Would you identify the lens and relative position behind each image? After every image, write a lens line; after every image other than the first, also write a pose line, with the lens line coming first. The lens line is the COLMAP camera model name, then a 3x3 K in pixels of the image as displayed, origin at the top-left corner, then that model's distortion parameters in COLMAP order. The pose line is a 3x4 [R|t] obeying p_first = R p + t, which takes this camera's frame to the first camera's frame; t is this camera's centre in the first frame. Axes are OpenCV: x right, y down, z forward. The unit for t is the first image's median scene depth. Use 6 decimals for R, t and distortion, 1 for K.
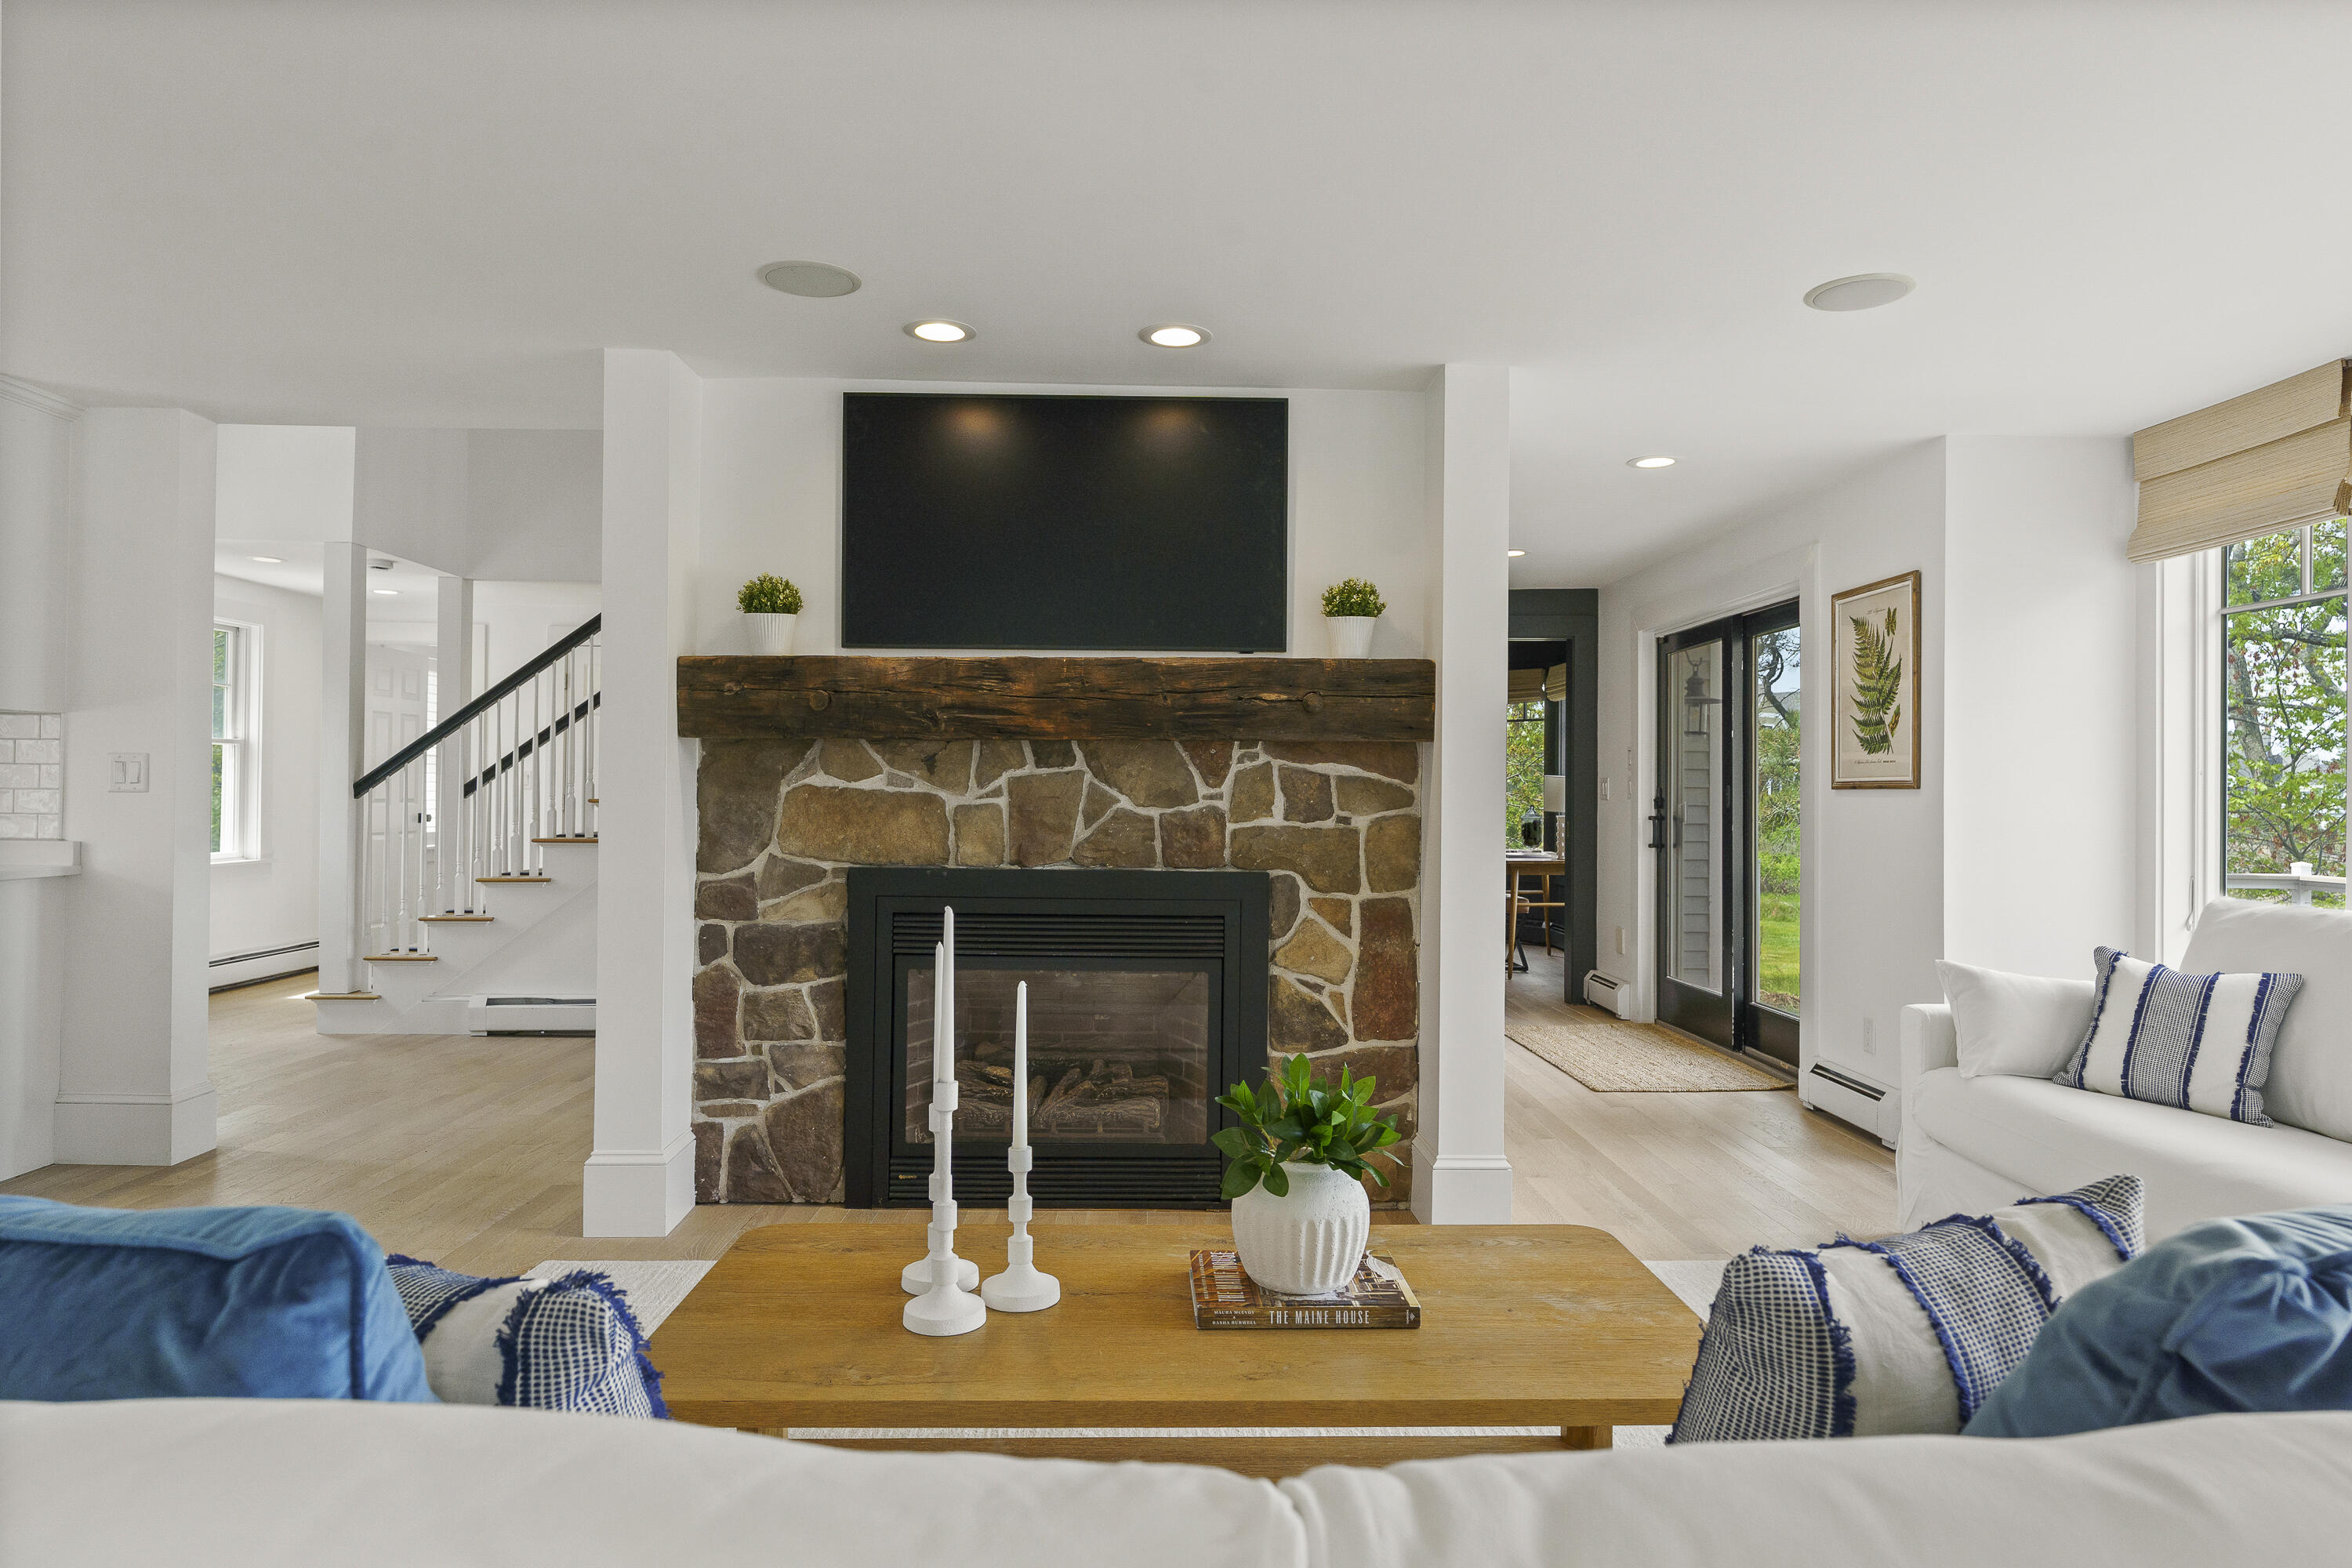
lens RADIAL K [[1400.0, 0, 1173.5], [0, 1400.0, 778.4], [0, 0, 1]] dist [-0.001377, 0.000791]
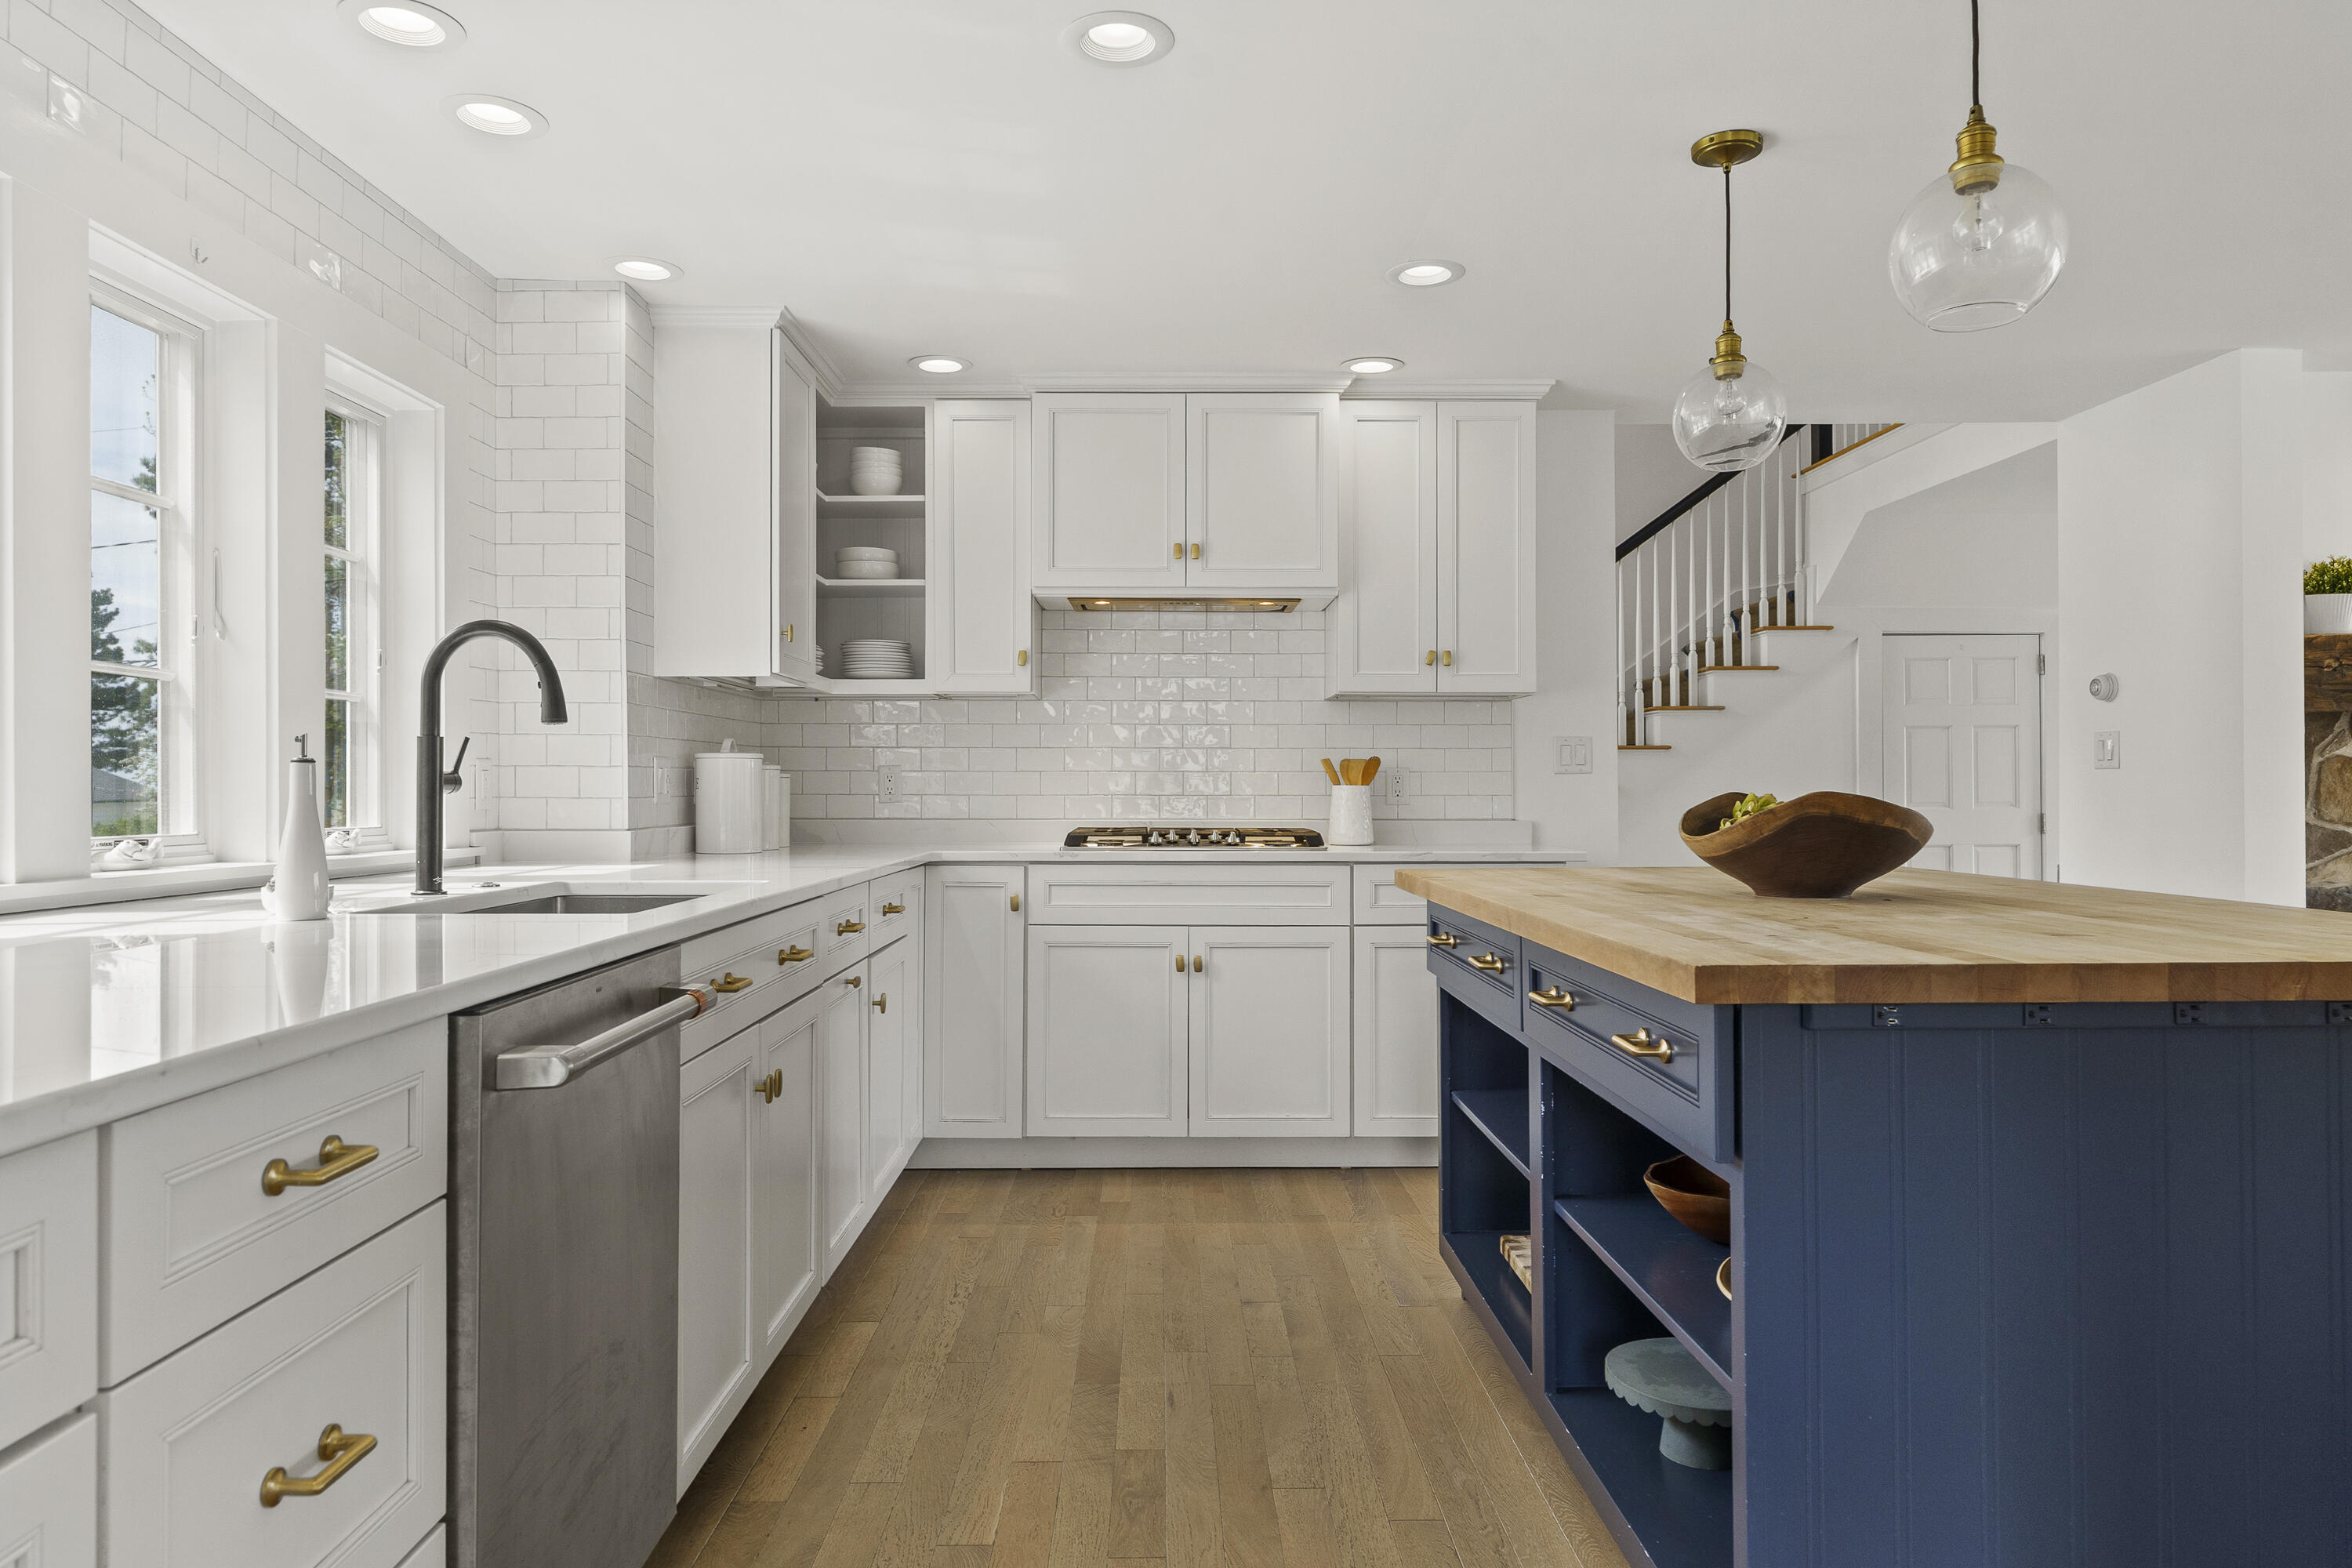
lens RADIAL K [[1498.3, 0, 1176.0], [0, 1498.3, 784.0], [0, 0, 1]] dist [0.001657, 0.000863]
pose [[0.999842, -0.013375, -0.011726, -1.126196], [0.013421, 0.999903, 0.003840, 0.010100], [0.011673, -0.003996, 0.999924, -0.146630]]
